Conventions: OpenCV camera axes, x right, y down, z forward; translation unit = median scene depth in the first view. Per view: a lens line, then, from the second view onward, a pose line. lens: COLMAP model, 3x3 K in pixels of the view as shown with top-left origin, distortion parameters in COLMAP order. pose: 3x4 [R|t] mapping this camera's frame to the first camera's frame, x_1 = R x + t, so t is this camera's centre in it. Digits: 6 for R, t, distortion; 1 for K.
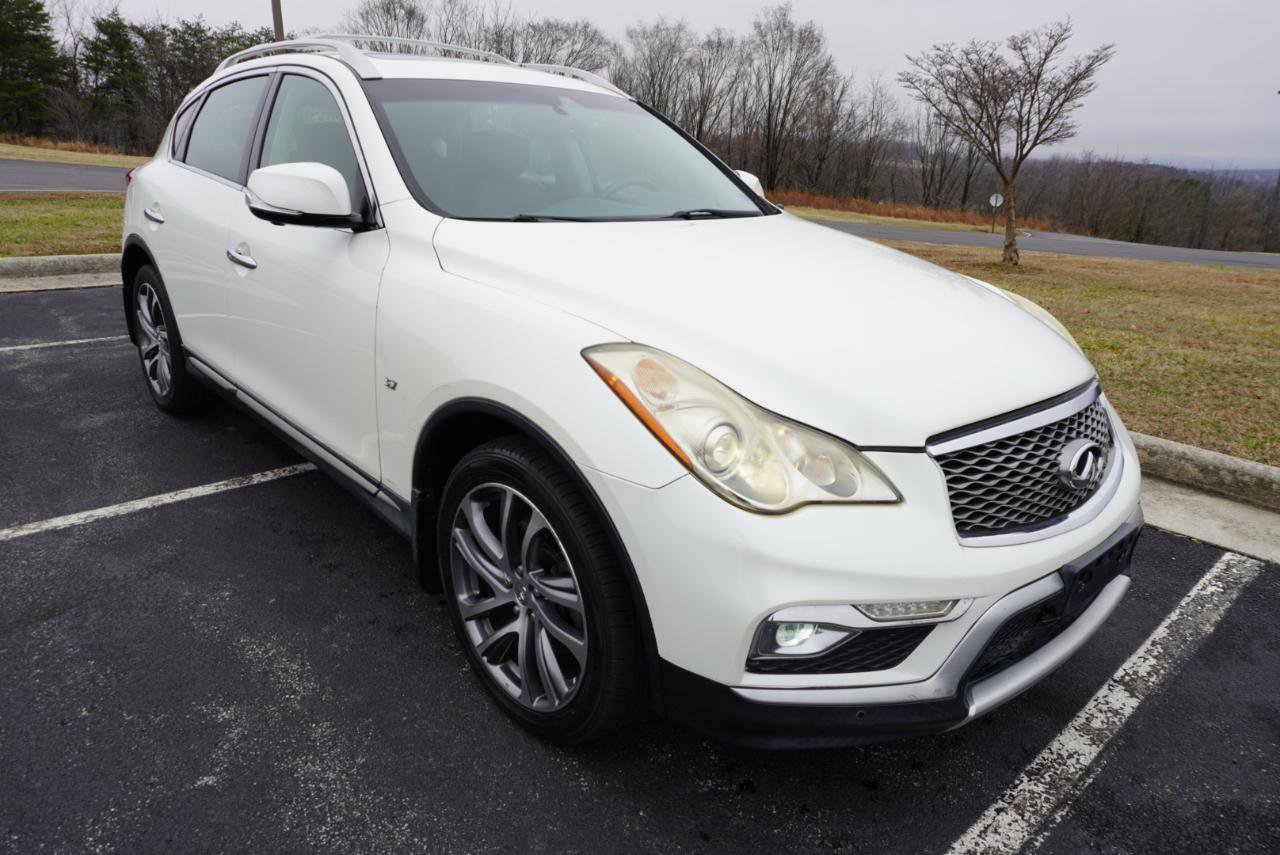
lens RADIAL K [[864.7, 0, 636.8], [0, 864.7, 423.4], [0, 0, 1]] dist [-0.046738, 0.034147]
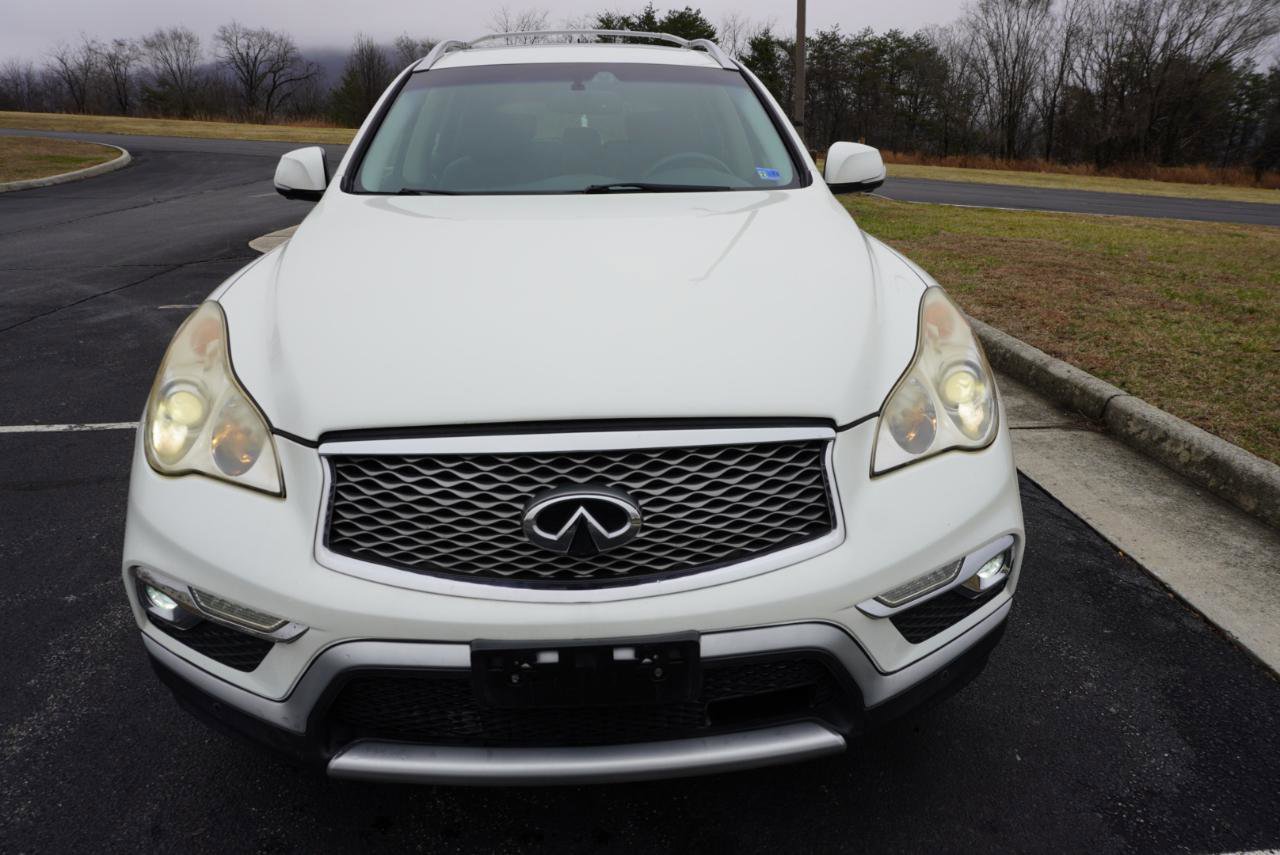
lens RADIAL K [[856.6, 0, 640.0], [0, 856.6, 427.5], [0, 0, 1]] dist [-0.053828, 0.041046]
pose [[0.774414, 0.165014, -0.610781, 0.737063], [-0.158664, 0.985191, 0.064997, -0.062292], [0.612462, 0.046574, 0.789127, 0.350458]]
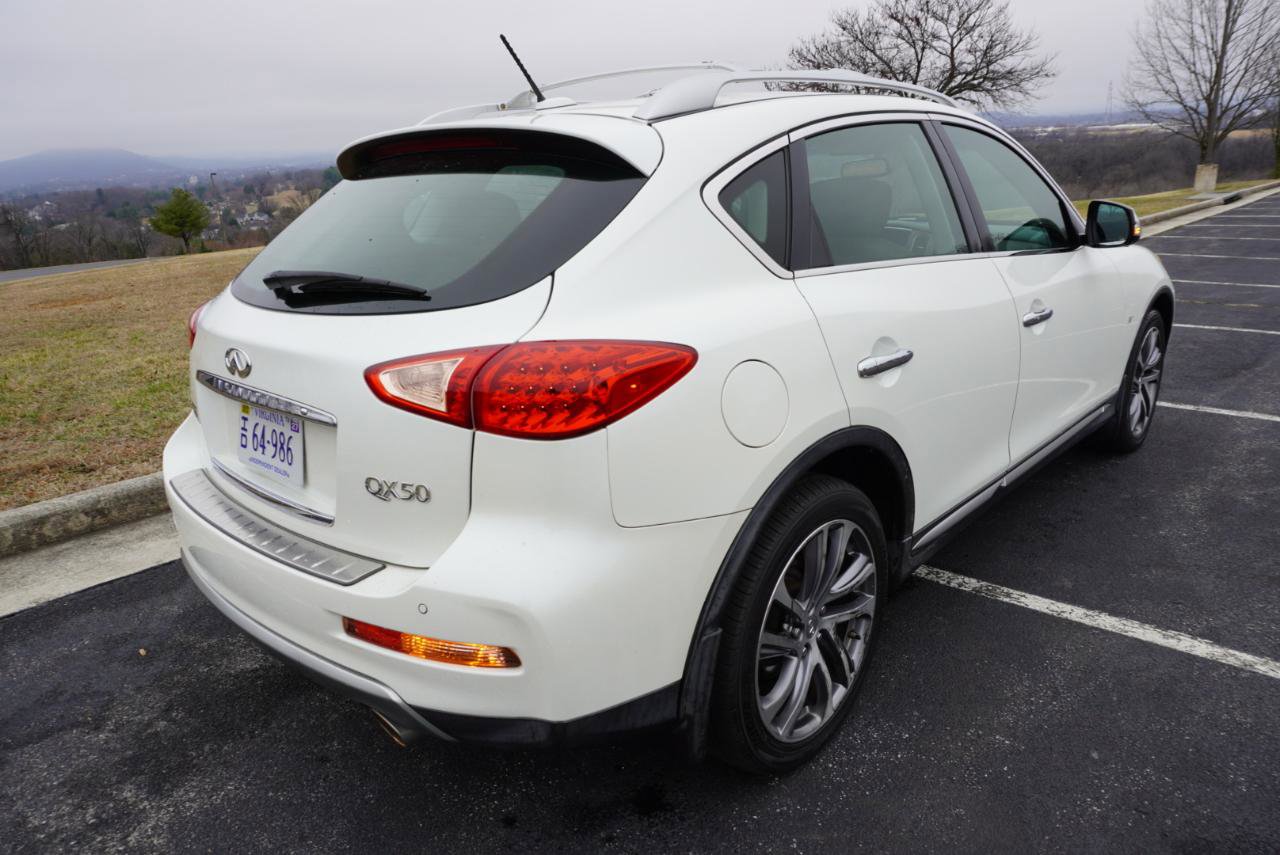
lens RADIAL K [[864.7, 0, 636.8], [0, 864.7, 423.4], [0, 0, 1]] dist [-0.046738, 0.034147]
pose [[-0.088590, -0.331682, 0.939223, -1.628150], [0.346857, 0.873640, 0.341238, -0.684332], [-0.933725, 0.356006, 0.037650, 1.701428]]
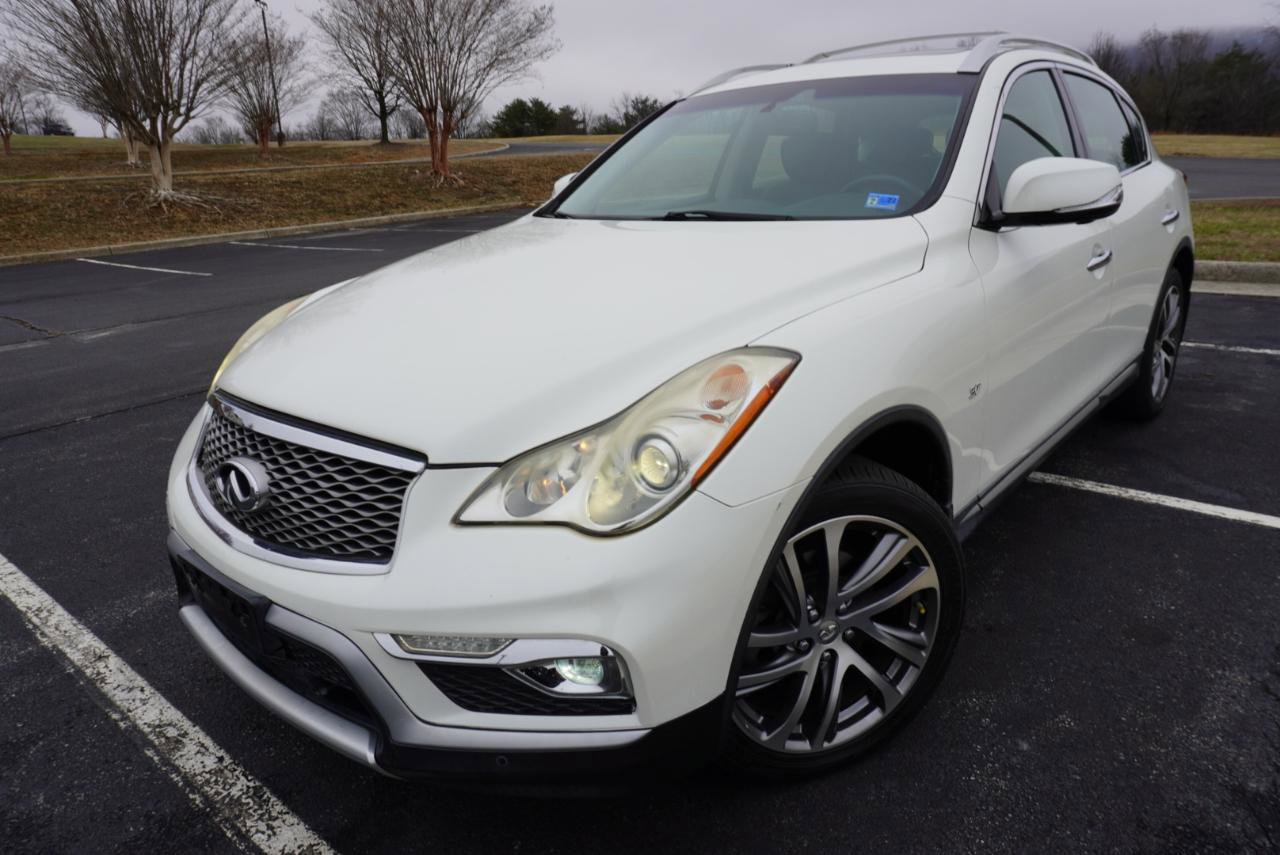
lens RADIAL K [[852.2, 0, 638.7], [0, 852.2, 428.4], [0, 0, 1]] dist [-0.036767, 0.023372]
pose [[0.107801, 0.259819, -0.959621, 1.062639], [-0.261222, 0.938733, 0.224819, -0.241605], [0.959240, 0.226439, 0.169067, 0.936886]]
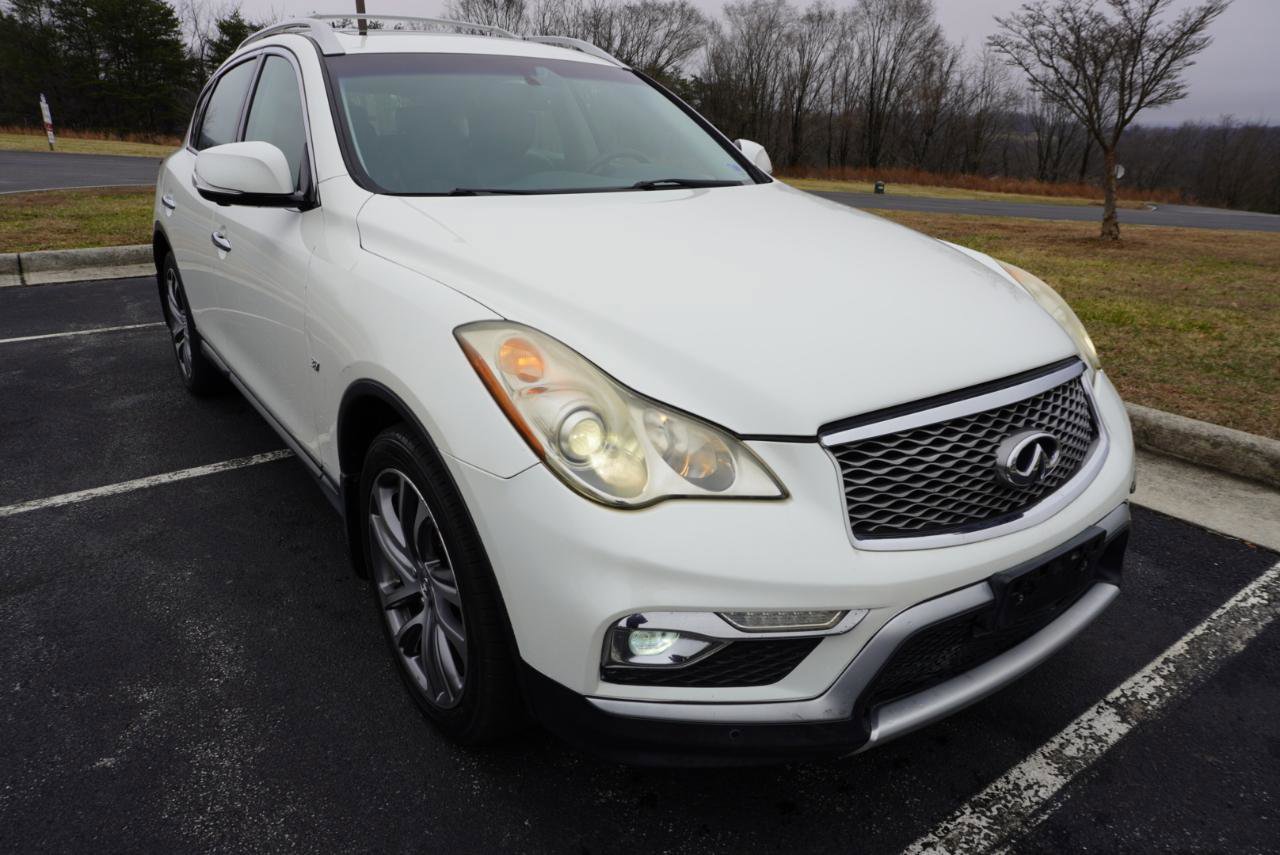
lens RADIAL K [[864.7, 0, 636.8], [0, 864.7, 423.4], [0, 0, 1]] dist [-0.046738, 0.034147]
pose [[0.992765, 0.008238, -0.119788, 0.172920], [-0.005973, 0.999797, 0.019252, -0.001199], [0.119922, -0.018397, 0.992613, 0.066916]]
